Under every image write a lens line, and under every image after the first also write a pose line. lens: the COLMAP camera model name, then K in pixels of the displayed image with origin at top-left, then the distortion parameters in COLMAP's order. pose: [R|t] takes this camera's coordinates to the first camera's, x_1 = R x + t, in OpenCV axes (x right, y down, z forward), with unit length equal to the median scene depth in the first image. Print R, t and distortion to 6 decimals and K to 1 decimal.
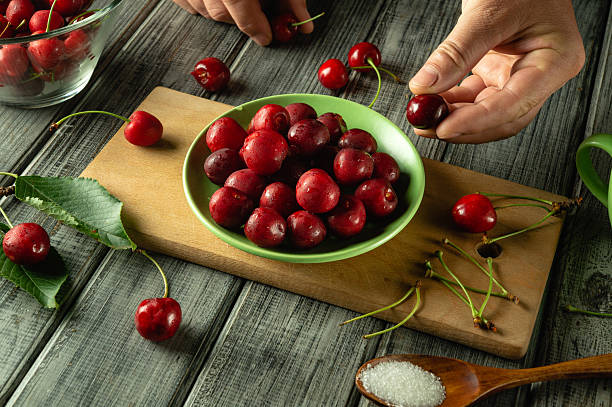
lens RADIAL K [[951.5, 0, 306.3], [0, 951.5, 203.3], [0, 0, 1]] dist [0.007456, 0.000000]
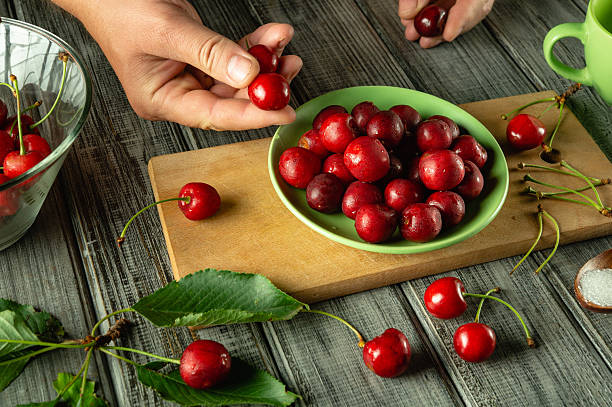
lens RADIAL K [[951.5, 0, 306.8], [0, 951.5, 209.7], [0, 0, 1]] dist [0.007456, 0.000000]
pose [[0.780744, -0.440783, 0.442888, -0.555528], [0.426127, 0.893992, 0.138545, -0.171152], [-0.457006, 0.080559, 0.885808, 0.156113]]
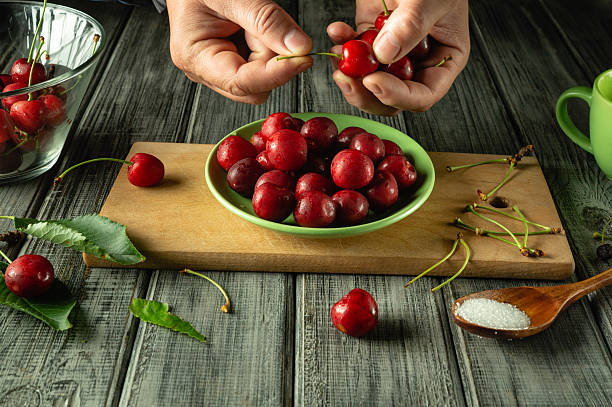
lens RADIAL K [[831.2, 0, 304.4], [0, 831.2, 203.8], [0, 0, 1]] dist [-0.000470, 0.000000]
pose [[0.946970, -0.183904, 0.263491, -0.278867], [0.231279, 0.959371, -0.161607, 0.155481], [-0.223065, 0.213976, 0.951029, 0.138318]]
